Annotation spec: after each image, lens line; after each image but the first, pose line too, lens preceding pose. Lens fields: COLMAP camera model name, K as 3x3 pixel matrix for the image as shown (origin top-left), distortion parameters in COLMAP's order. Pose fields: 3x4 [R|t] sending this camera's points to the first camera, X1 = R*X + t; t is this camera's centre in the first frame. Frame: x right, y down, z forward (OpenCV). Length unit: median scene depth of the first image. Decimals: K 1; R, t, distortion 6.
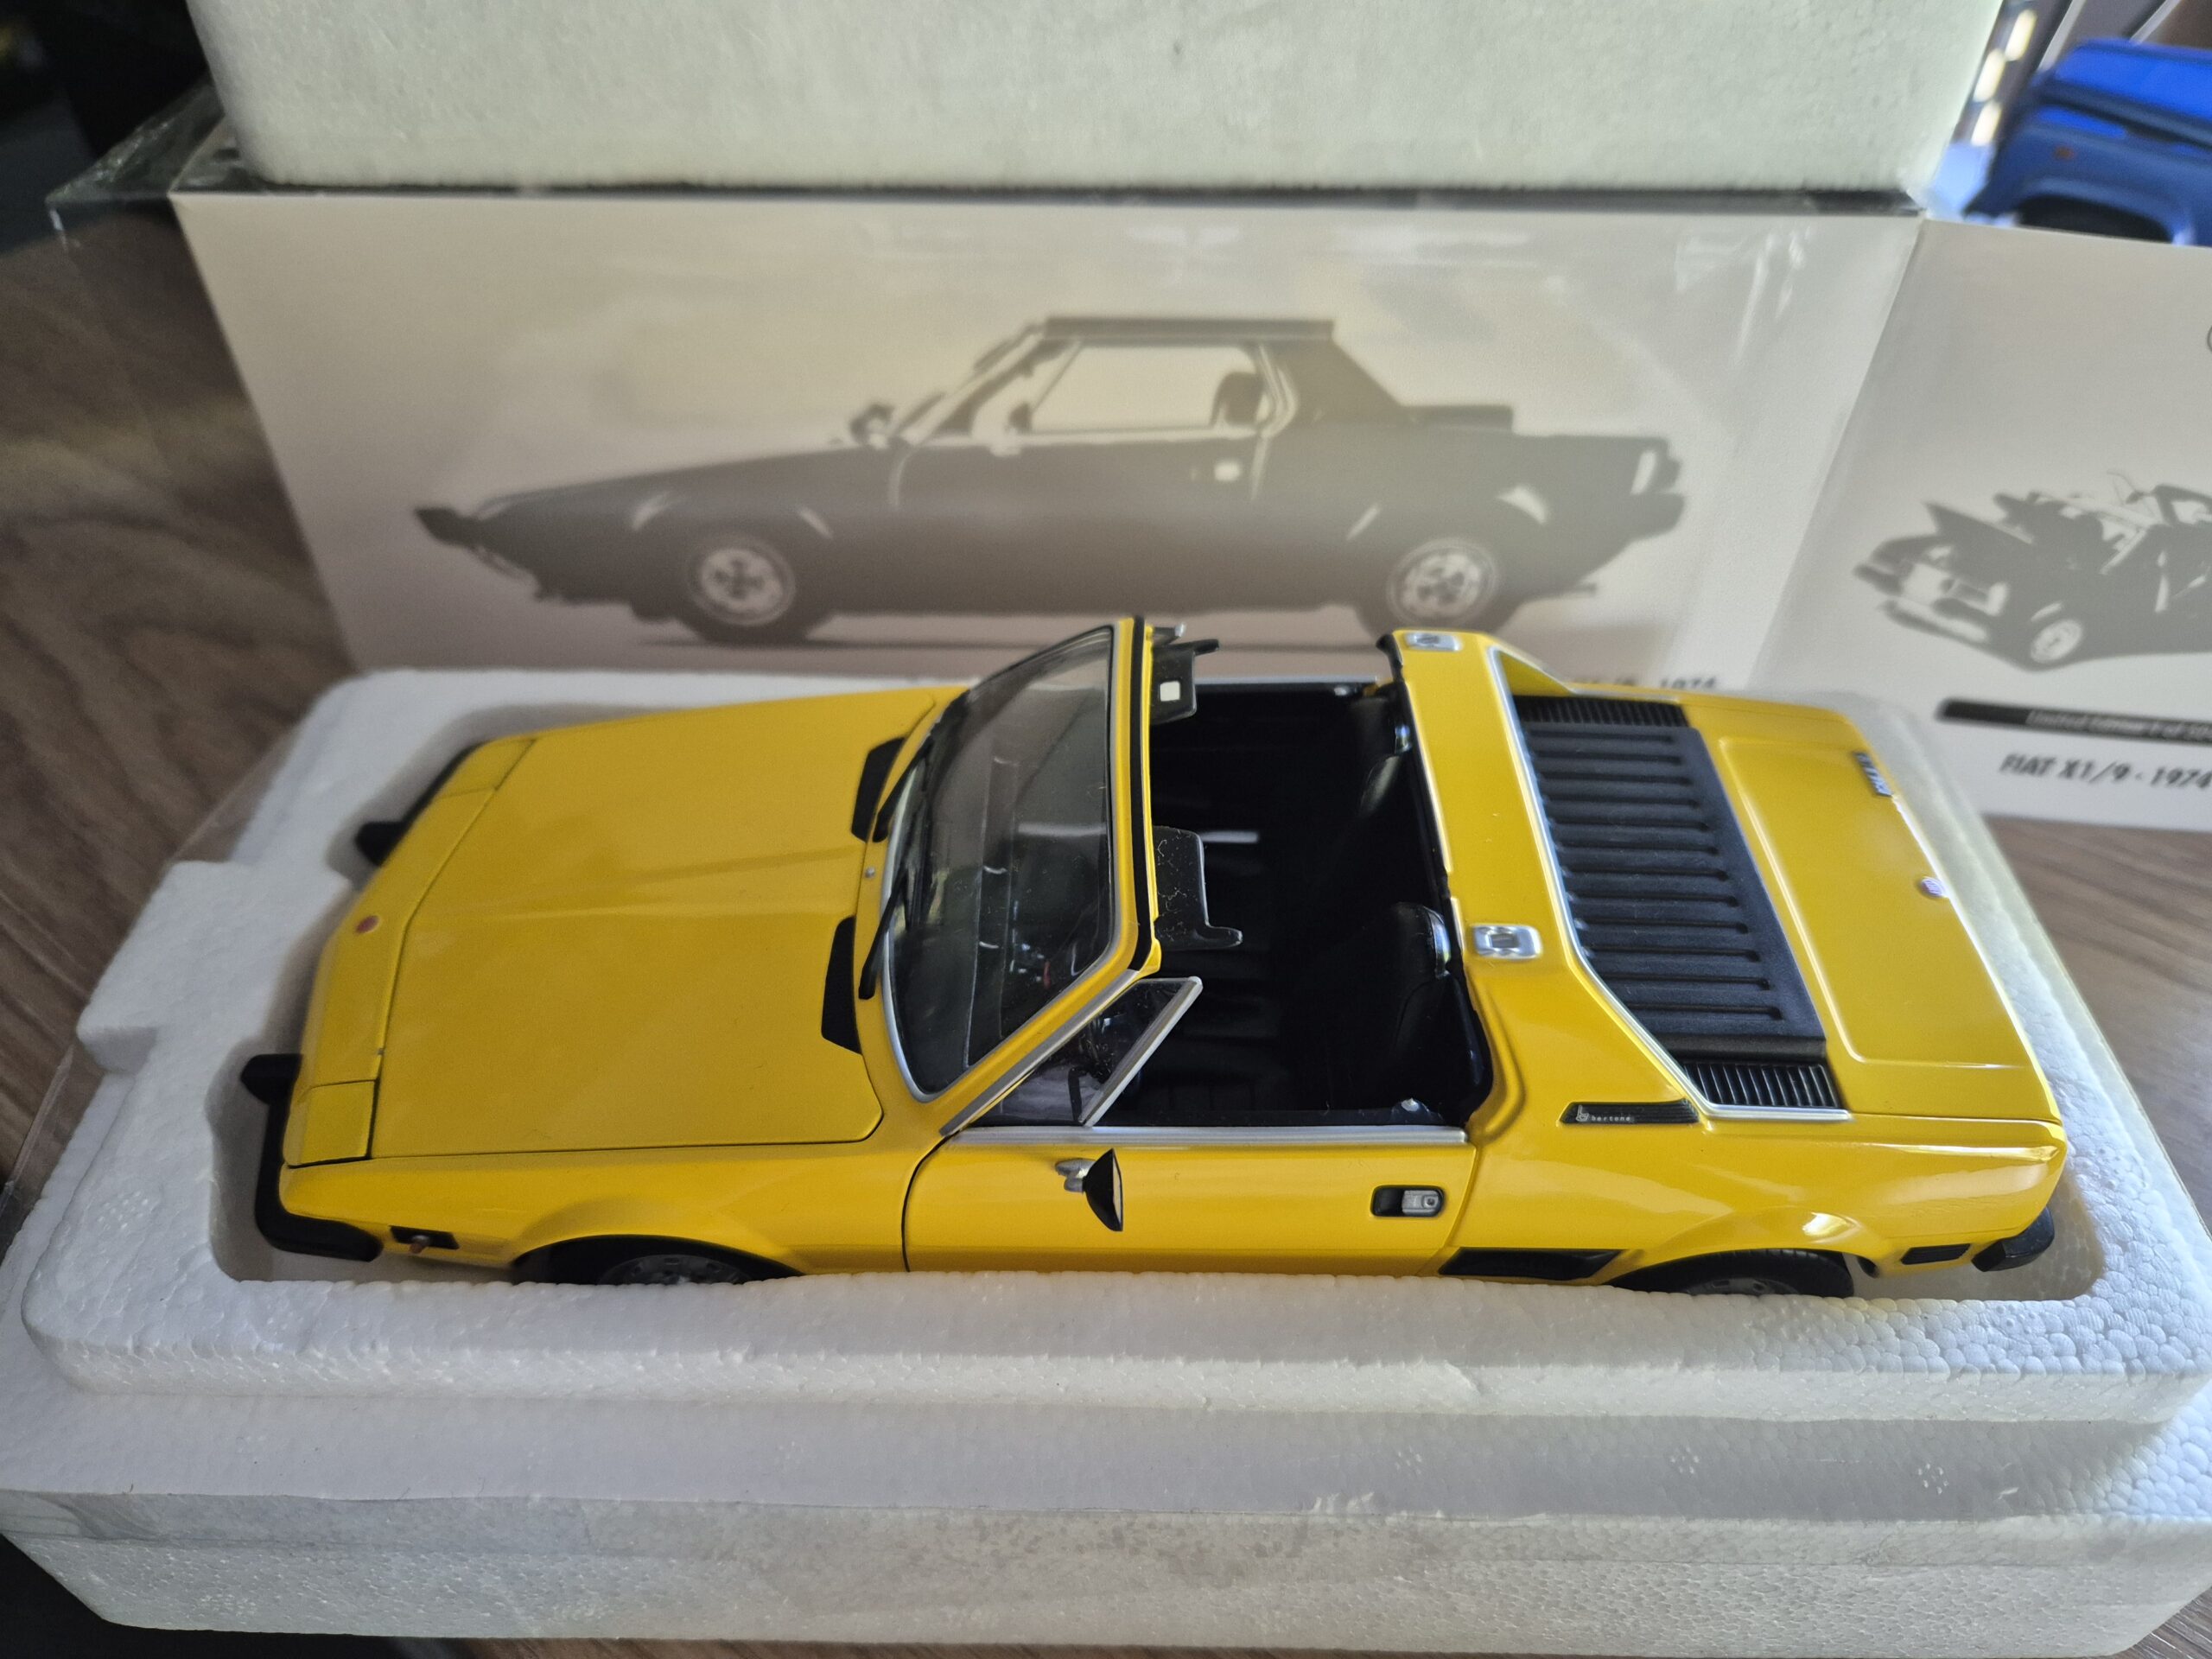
lens RADIAL K [[1571.4, 0, 1087.1], [0, 1571.4, 831.4], [0, 0, 1]] dist [0.022640, -0.038814]
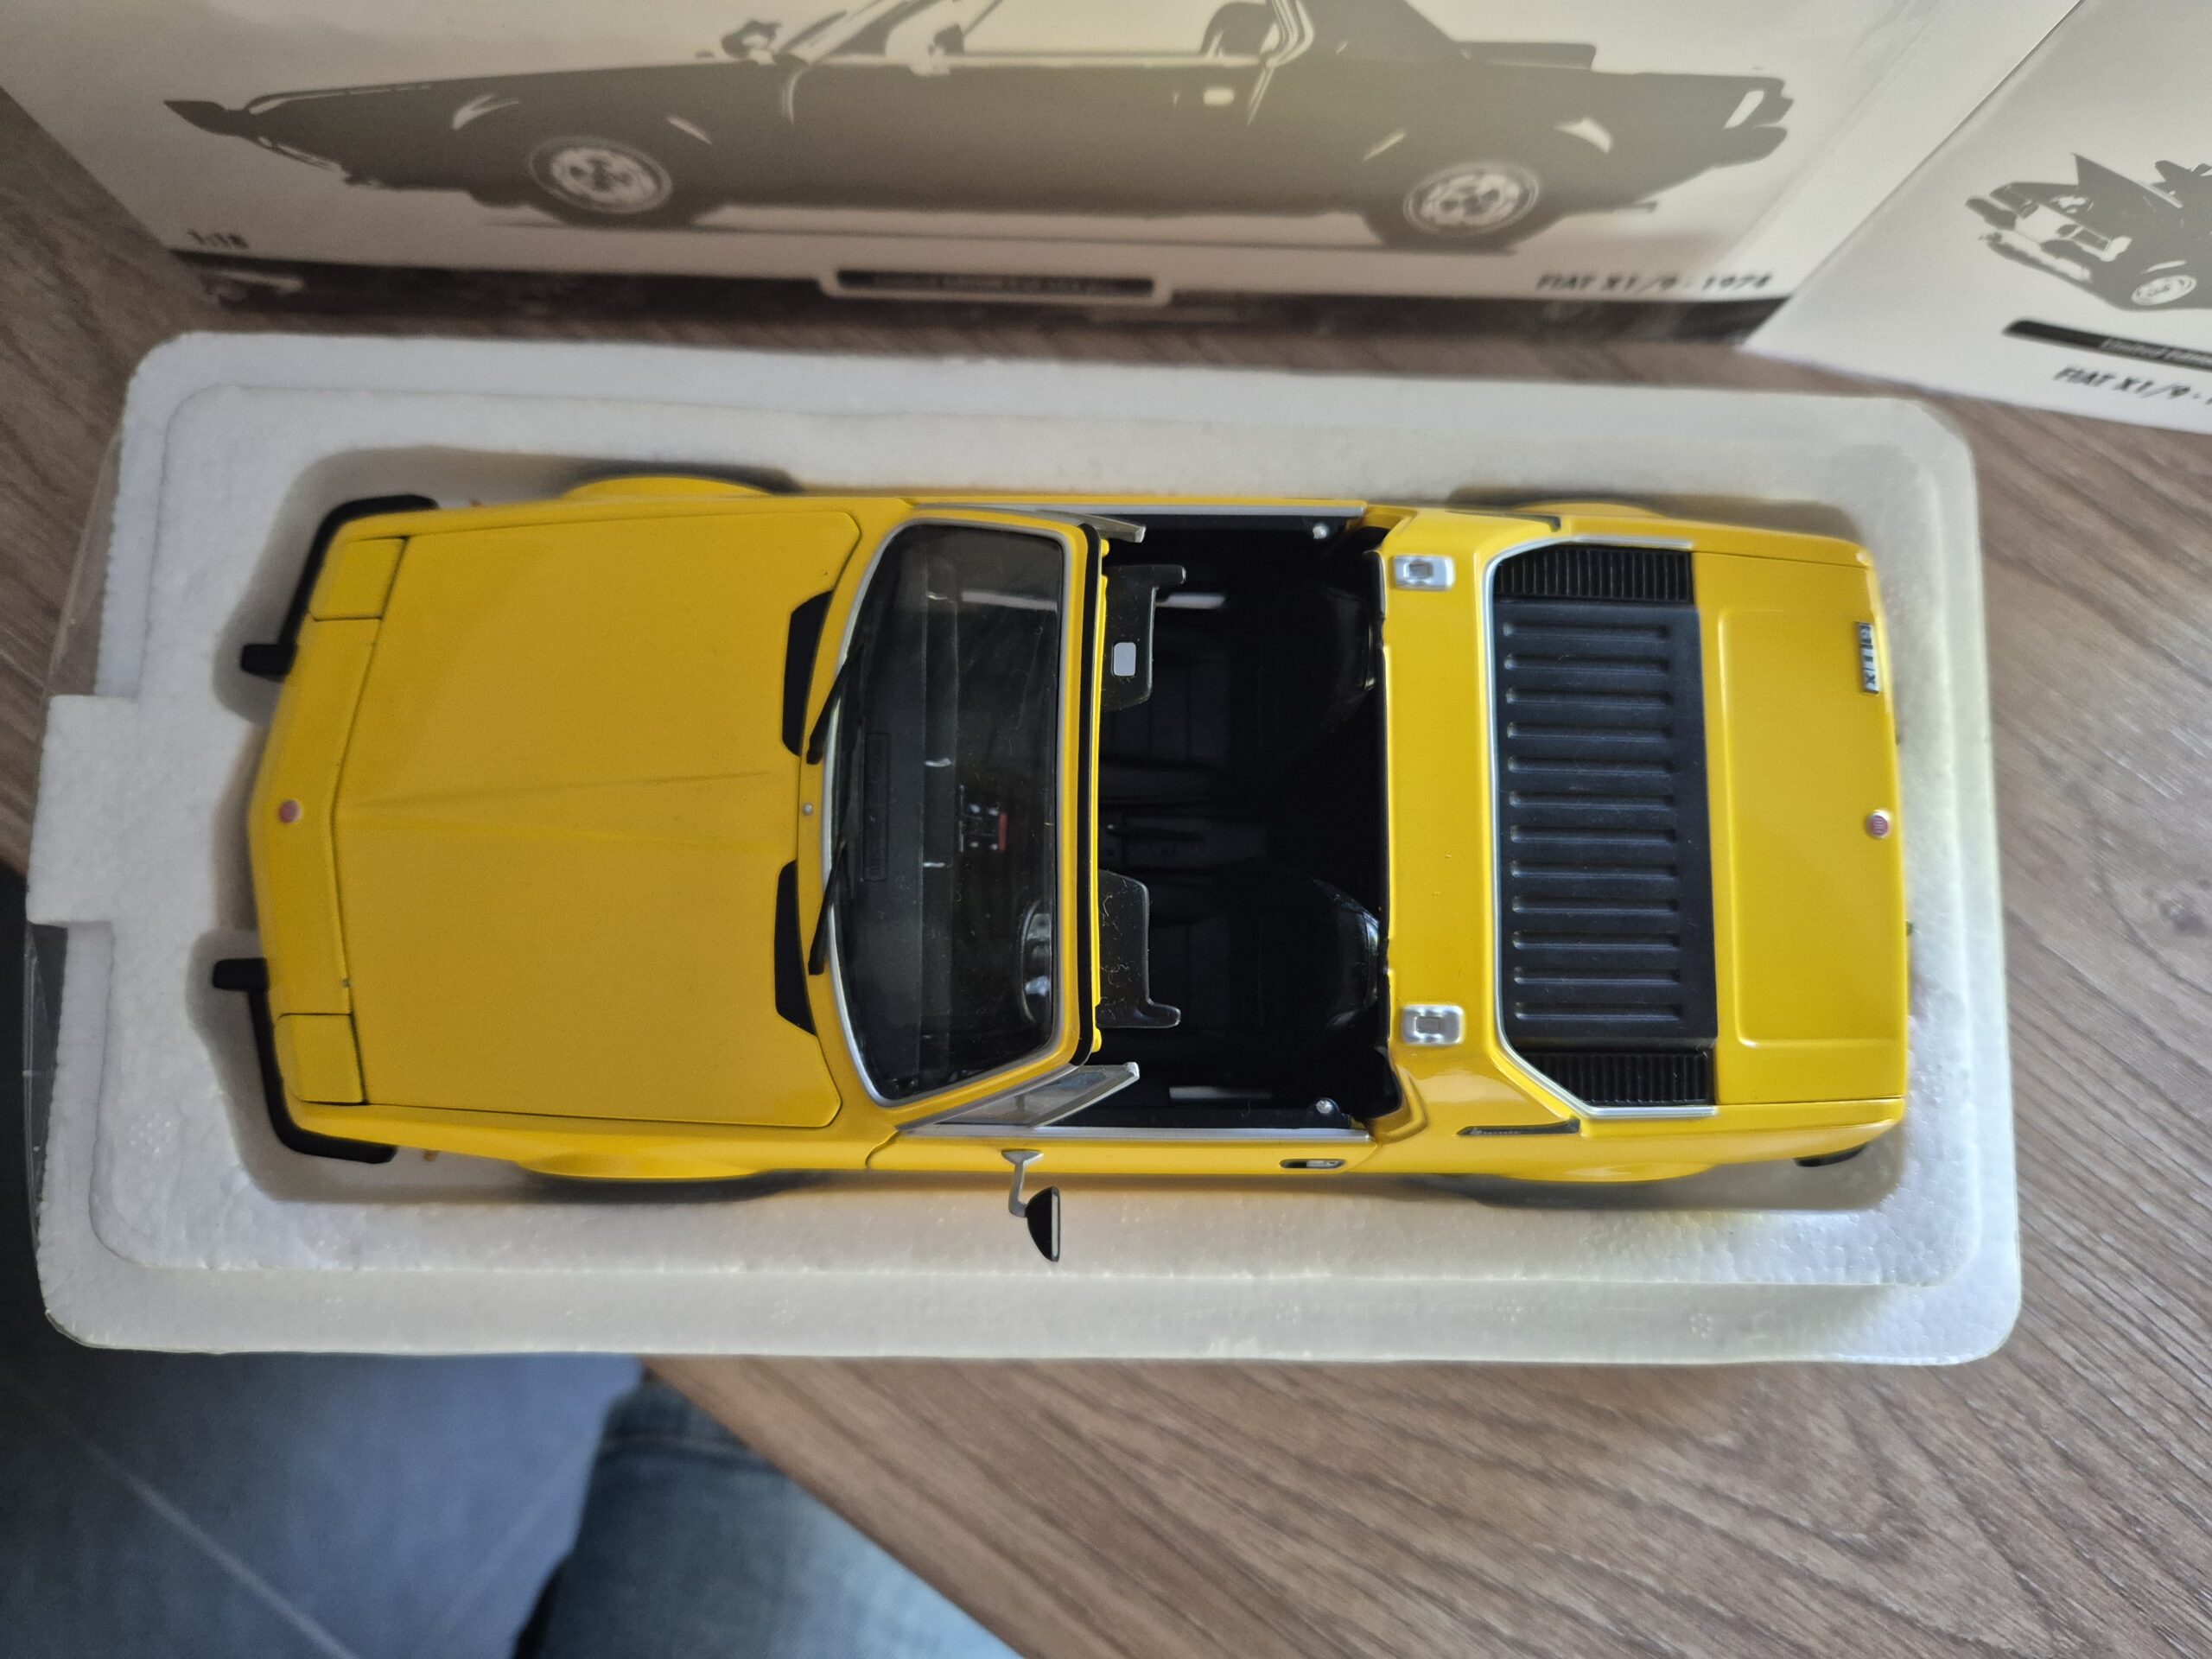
lens RADIAL K [[1571.4, 0, 1097.2], [0, 1571.4, 839.6], [0, 0, 1]] dist [0.022640, -0.038814]
pose [[0.999177, 0.007157, 0.039919, 0.001199], [-0.030163, 0.789119, 0.613499, -0.427580], [-0.027110, -0.614198, 0.788686, 0.169236]]
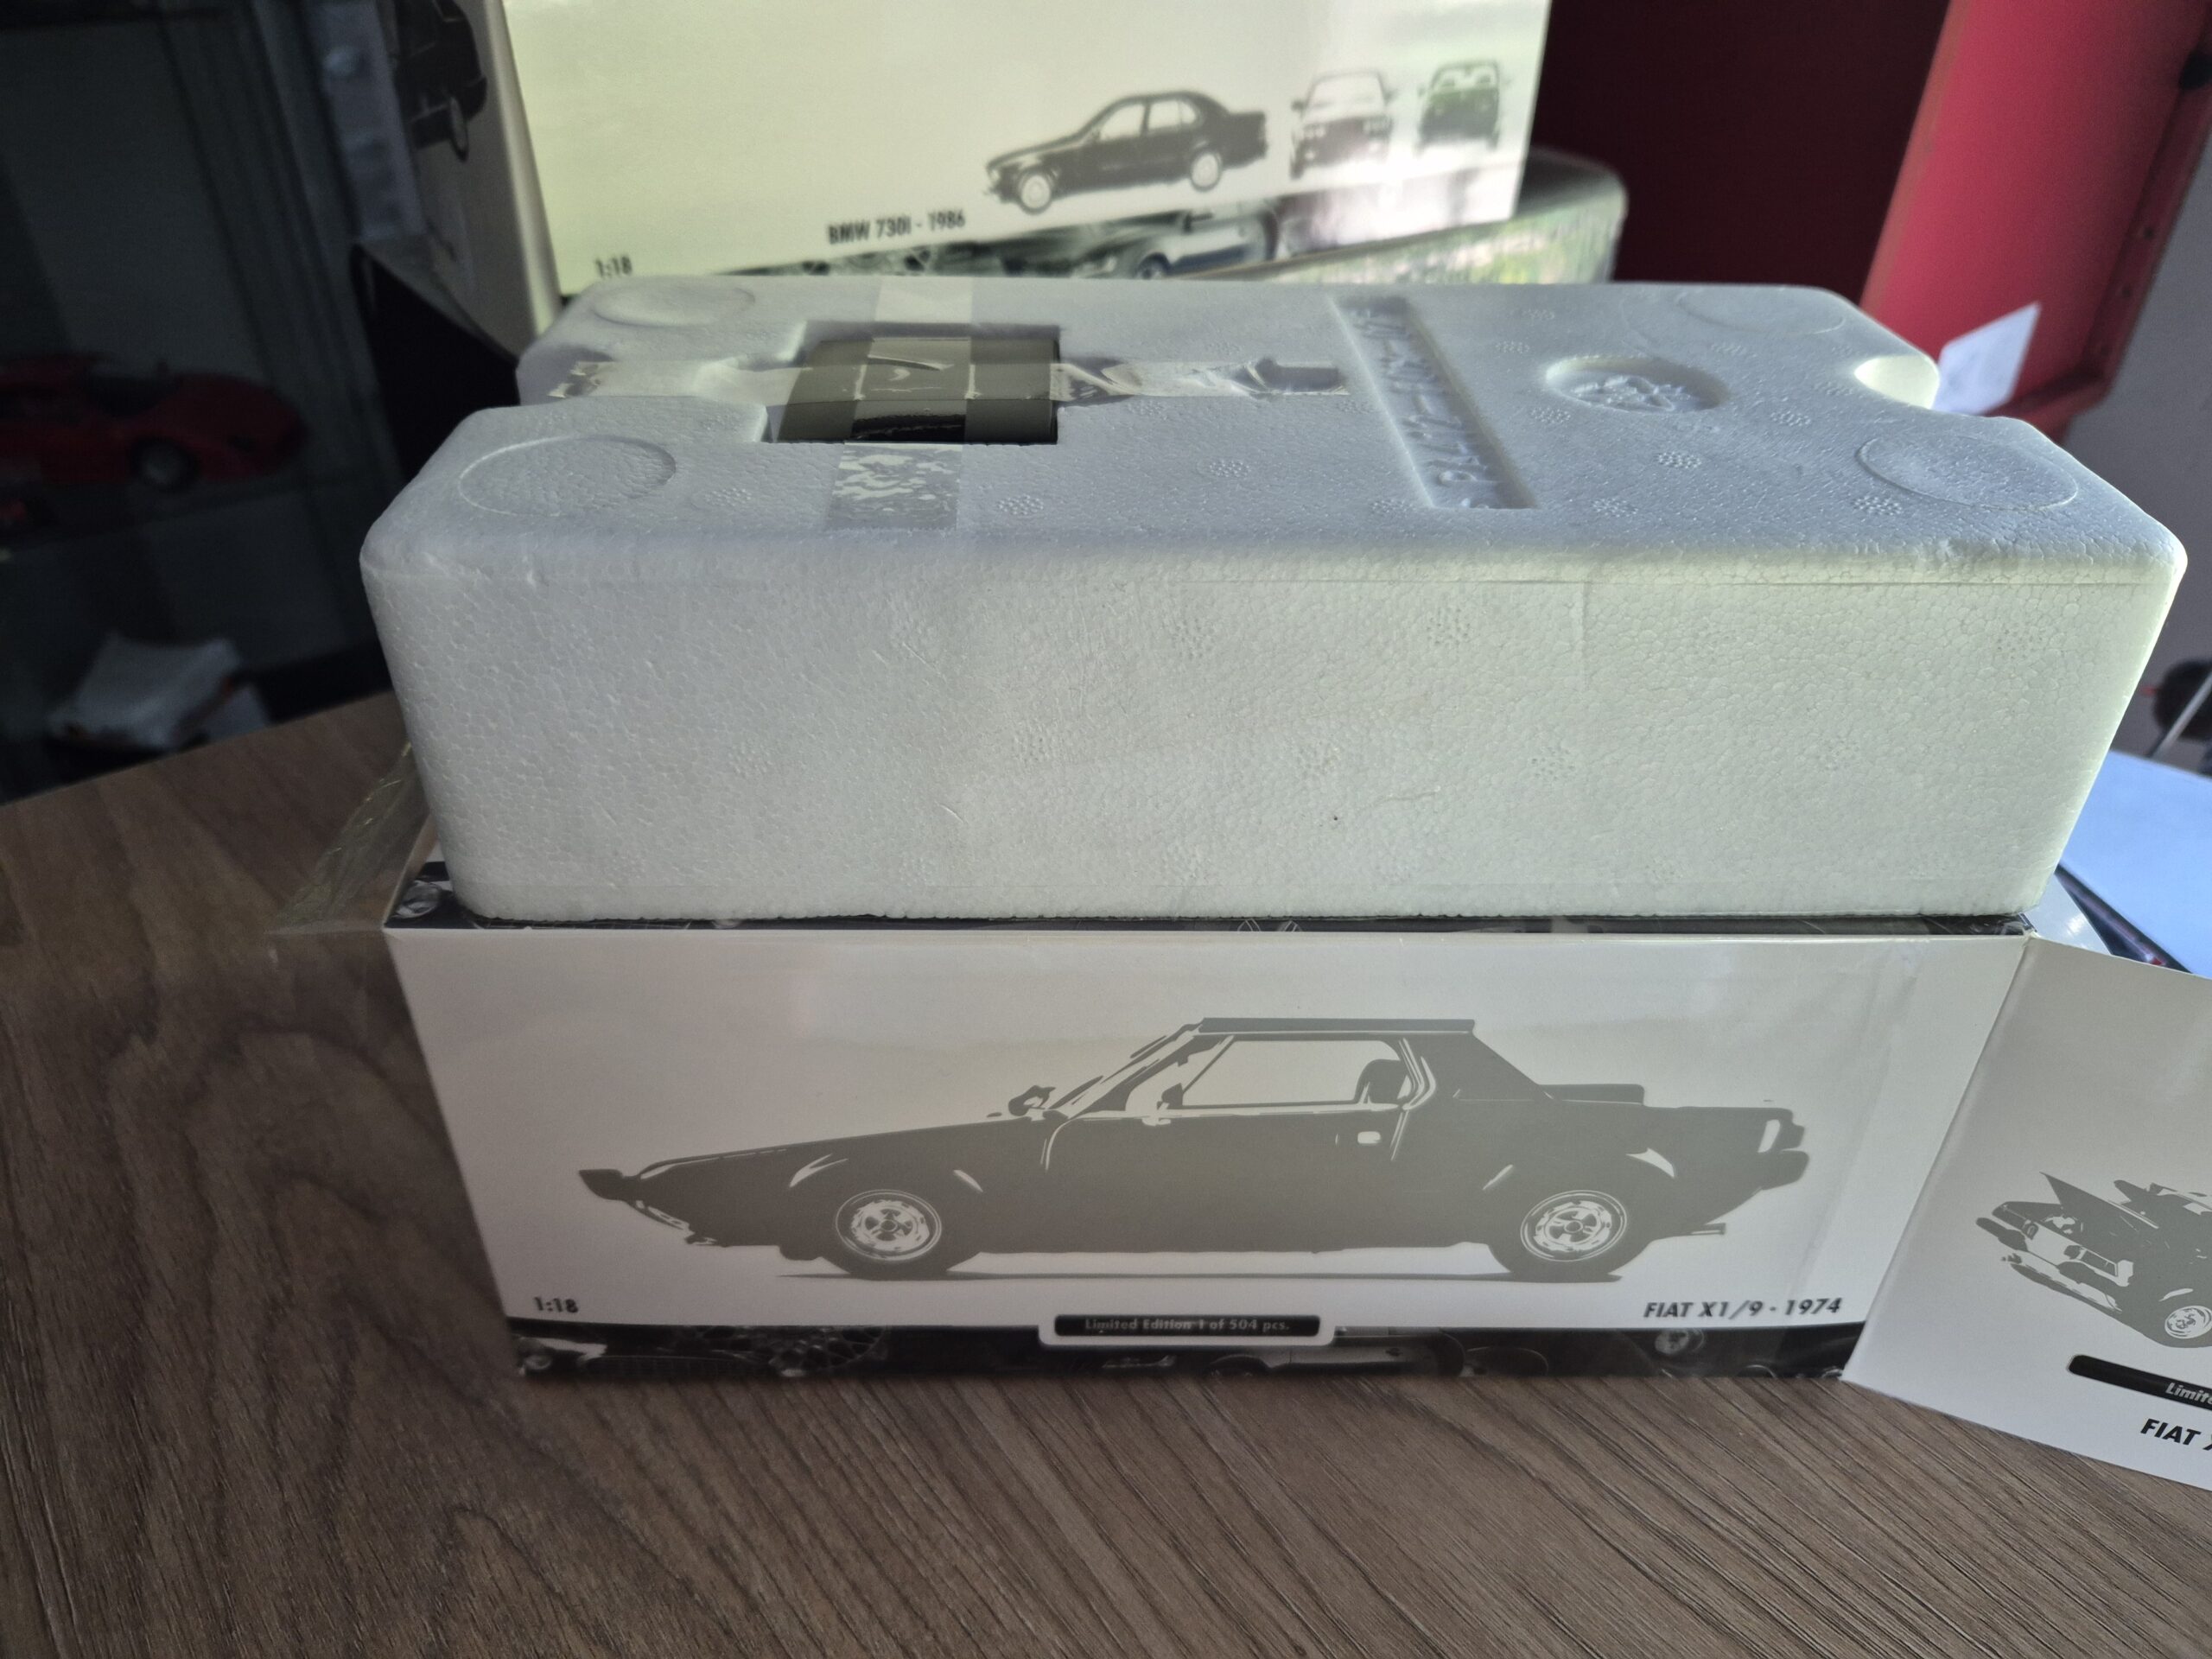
lens RADIAL K [[1571.4, 0, 1097.7], [0, 1571.4, 839.0], [0, 0, 1]] dist [0.022640, -0.038814]
pose [[0.999984, -0.004141, 0.003731, -0.095572], [0.004676, 0.987528, -0.157377, -0.269066], [-0.003032, 0.157392, 0.987532, -0.057079]]
